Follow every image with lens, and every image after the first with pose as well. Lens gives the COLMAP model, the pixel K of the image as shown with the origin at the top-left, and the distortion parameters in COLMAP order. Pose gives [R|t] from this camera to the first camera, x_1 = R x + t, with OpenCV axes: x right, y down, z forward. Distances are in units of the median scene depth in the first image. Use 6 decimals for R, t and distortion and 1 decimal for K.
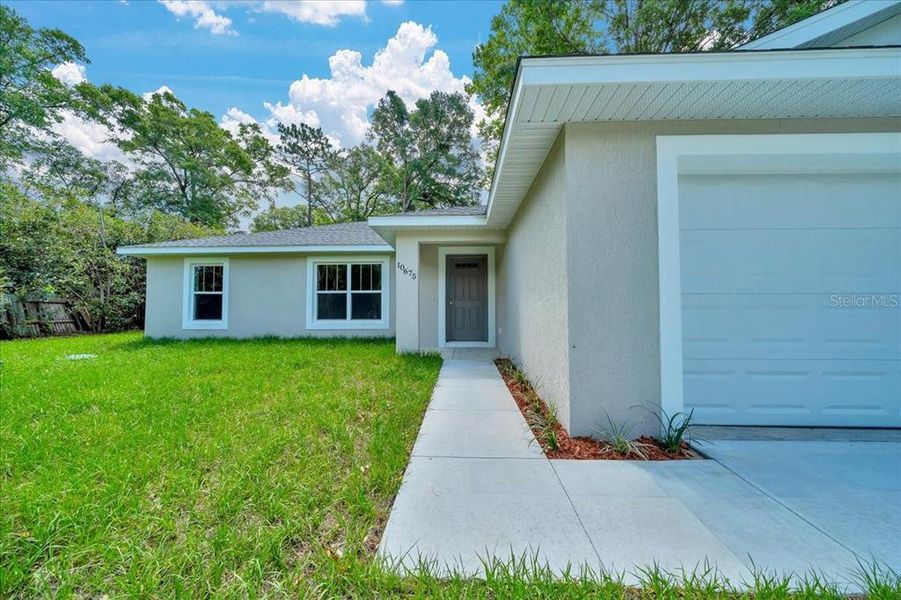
lens RADIAL K [[310.4, 0, 444.9], [0, 310.4, 301.1], [0, 0, 1]] dist [-0.003891, -0.000239]
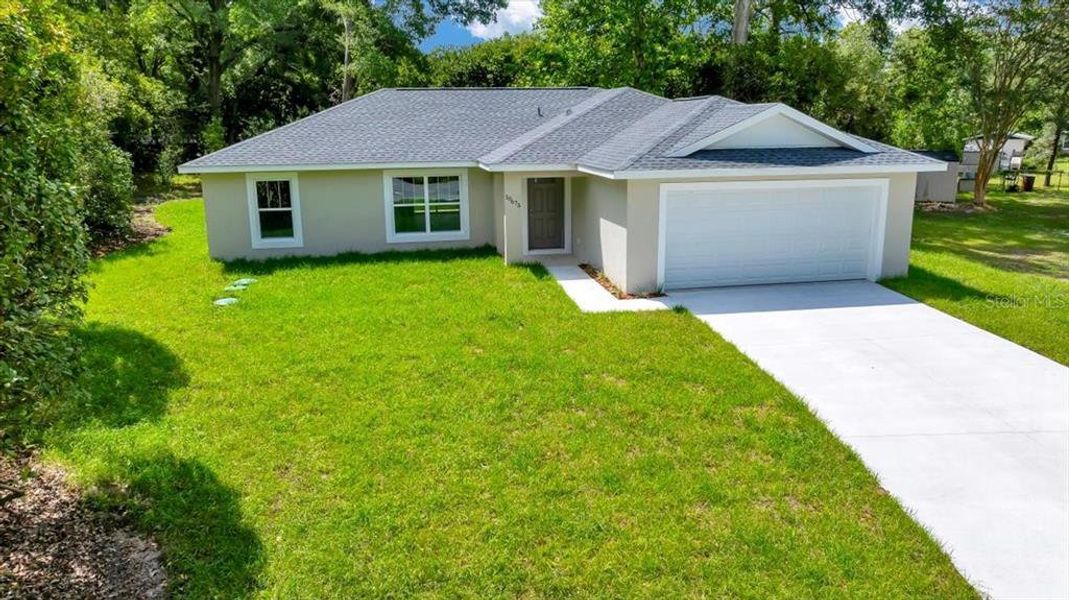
lens RADIAL K [[753.5, 0, 534.5], [0, 753.5, 300.0], [0, 0, 1]] dist [-0.020659, -0.000570]
pose [[0.971375, -0.061378, 0.229486, -0.554149], [0.002677, 0.968811, 0.247786, -0.336751], [-0.237537, -0.240078, 0.941243, -1.470965]]
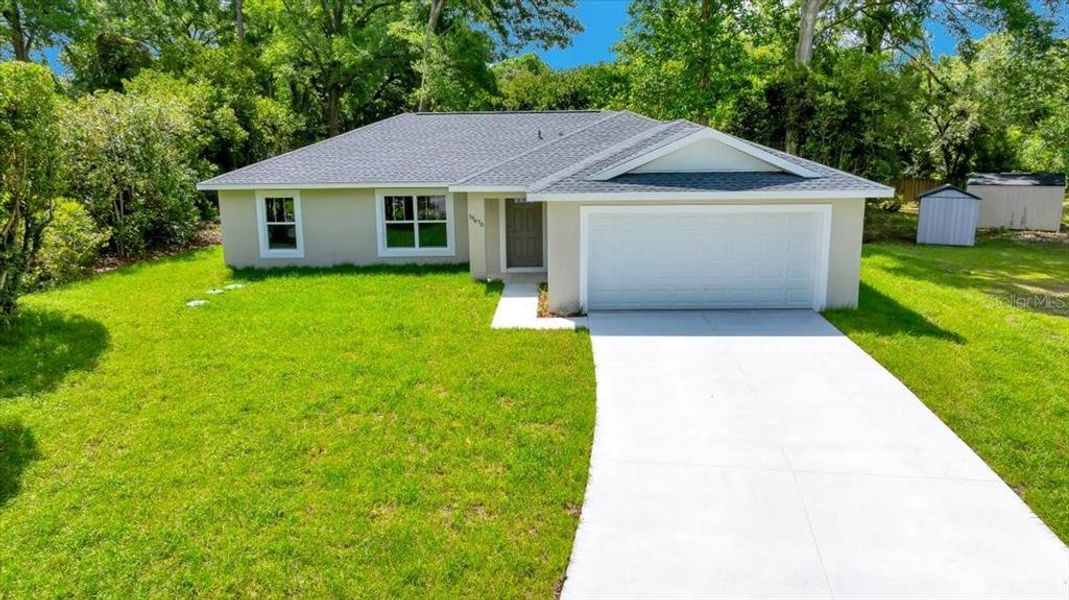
lens RADIAL K [[753.5, 0, 534.5], [0, 753.5, 300.0], [0, 0, 1]] dist [-0.020659, -0.000570]
pose [[0.999490, -0.013734, 0.028829, 0.022861], [0.006948, 0.974688, 0.223462, -0.348632], [-0.031168, -0.223148, 0.974286, -1.629391]]
